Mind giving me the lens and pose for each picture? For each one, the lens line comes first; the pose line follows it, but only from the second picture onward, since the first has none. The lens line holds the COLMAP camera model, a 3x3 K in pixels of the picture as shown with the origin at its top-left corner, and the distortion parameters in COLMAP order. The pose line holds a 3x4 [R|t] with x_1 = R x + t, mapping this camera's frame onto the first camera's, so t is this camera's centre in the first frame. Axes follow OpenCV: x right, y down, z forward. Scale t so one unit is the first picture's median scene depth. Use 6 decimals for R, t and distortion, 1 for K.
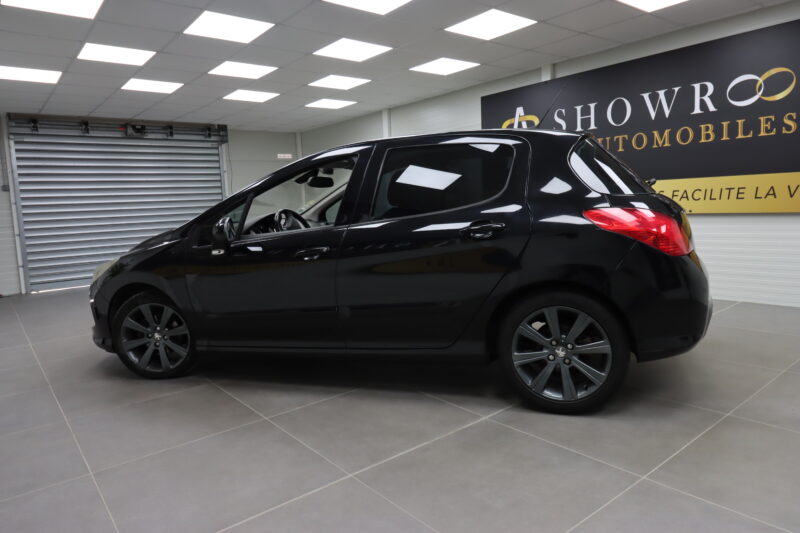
lens RADIAL K [[515.5, 0, 403.2], [0, 515.5, 259.7], [0, 0, 1]] dist [-0.008414, -0.003486]
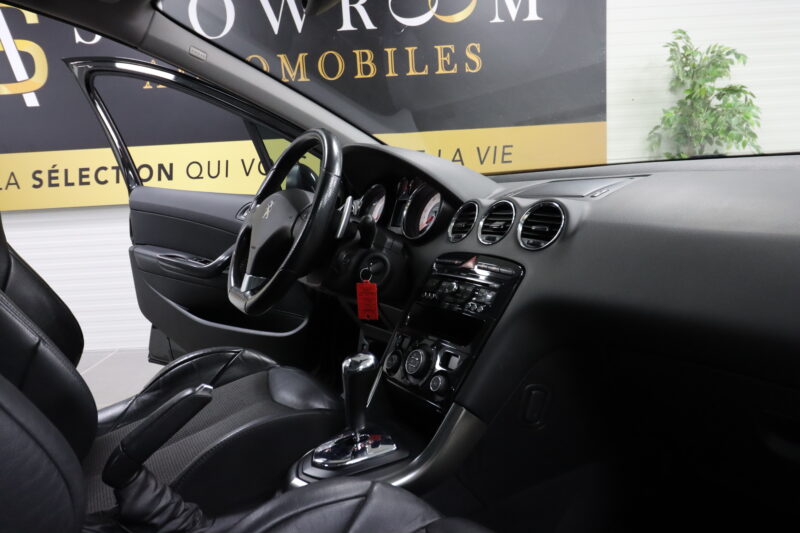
lens RADIAL K [[592.5, 0, 390.1], [0, 592.5, 252.5], [0, 0, 1]] dist [0.015200, -0.009758]
pose [[0.617658, -0.121812, 0.776956, 0.014143], [0.113478, 0.991397, 0.065221, -0.060240], [-0.778217, 0.047883, 0.626167, 0.529133]]
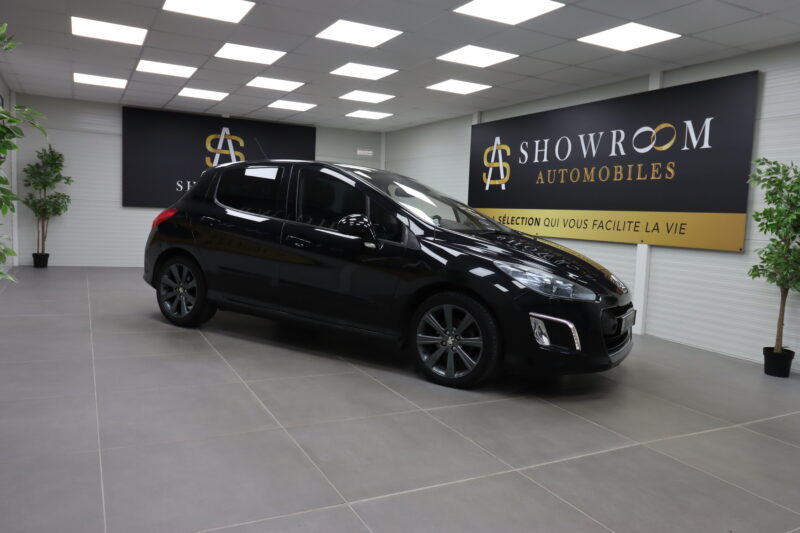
lens RADIAL K [[592.5, 0, 398.9], [0, 592.5, 264.2], [0, 0, 1]] dist [0.015200, -0.009758]
pose [[0.980174, 0.092750, -0.175088, 0.358415], [-0.096423, 0.995261, -0.012568, 0.024541], [0.173093, 0.029202, 0.984472, -0.410388]]
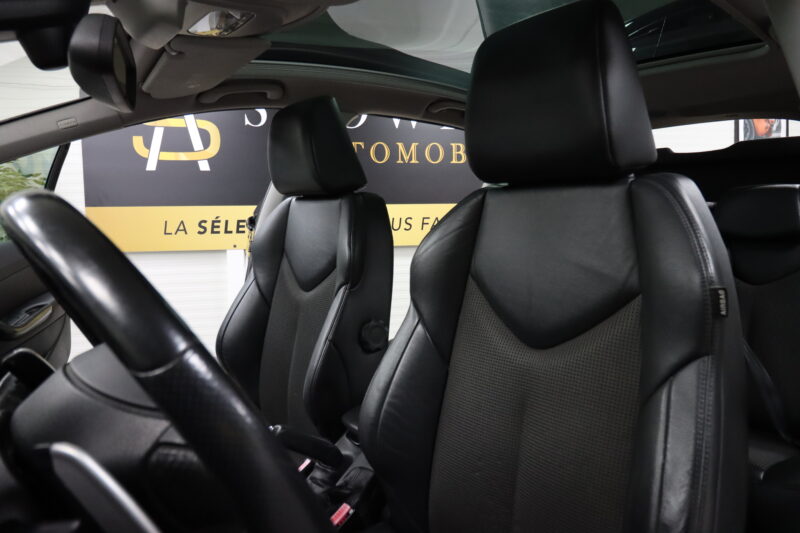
lens RADIAL K [[466.3, 0, 399.9], [0, 466.3, 250.0], [0, 0, 1]] dist [-0.006820, -0.000767]
pose [[0.494249, -0.023349, 0.869007, -0.152839], [0.088301, 0.995817, -0.023465, -0.072619], [-0.864824, 0.088332, 0.494243, 0.708143]]
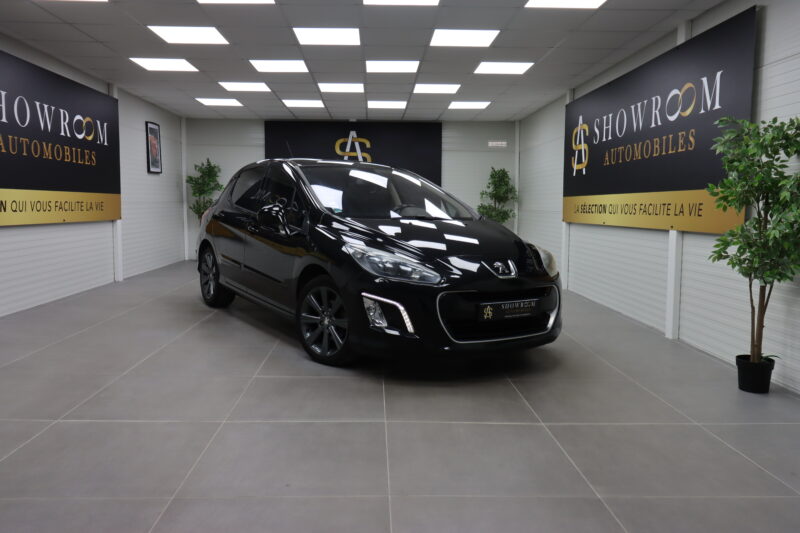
lens RADIAL K [[639.6, 0, 394.0], [0, 639.6, 264.8], [0, 0, 1]] dist [0.017561, -0.009474]
pose [[0.799714, 0.096031, -0.592652, 0.941124], [-0.100108, 0.994635, 0.026082, -0.003775], [0.591976, 0.038471, 0.805037, -0.280598]]
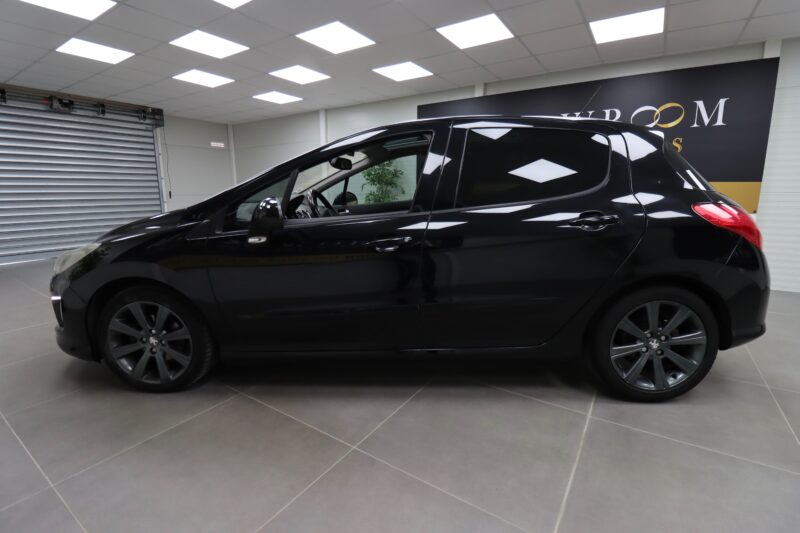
lens RADIAL K [[361.6, 0, 398.8], [0, 361.6, 258.2], [0, 0, 1]] dist [-0.010993, -0.007313]
pose [[0.952685, -0.008101, 0.303852, -0.217337], [-0.011476, 0.997973, 0.062588, -0.016214], [-0.303743, -0.063114, 0.950661, 0.269790]]
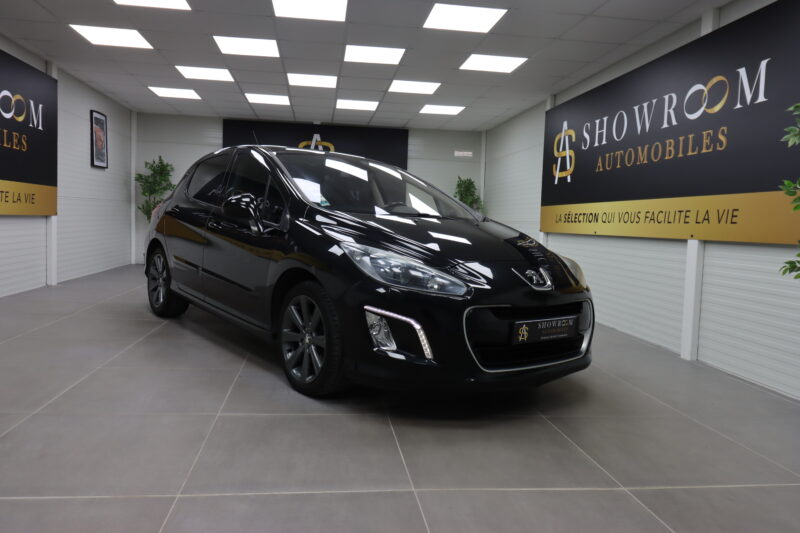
lens RADIAL K [[592.5, 0, 397.4], [0, 592.5, 262.8], [0, 0, 1]] dist [0.015200, -0.009758]
pose [[0.854657, 0.101533, -0.509168, 0.735071], [-0.122109, 0.992492, -0.007052, 0.016916], [0.504629, 0.068202, 0.860638, -0.125055]]
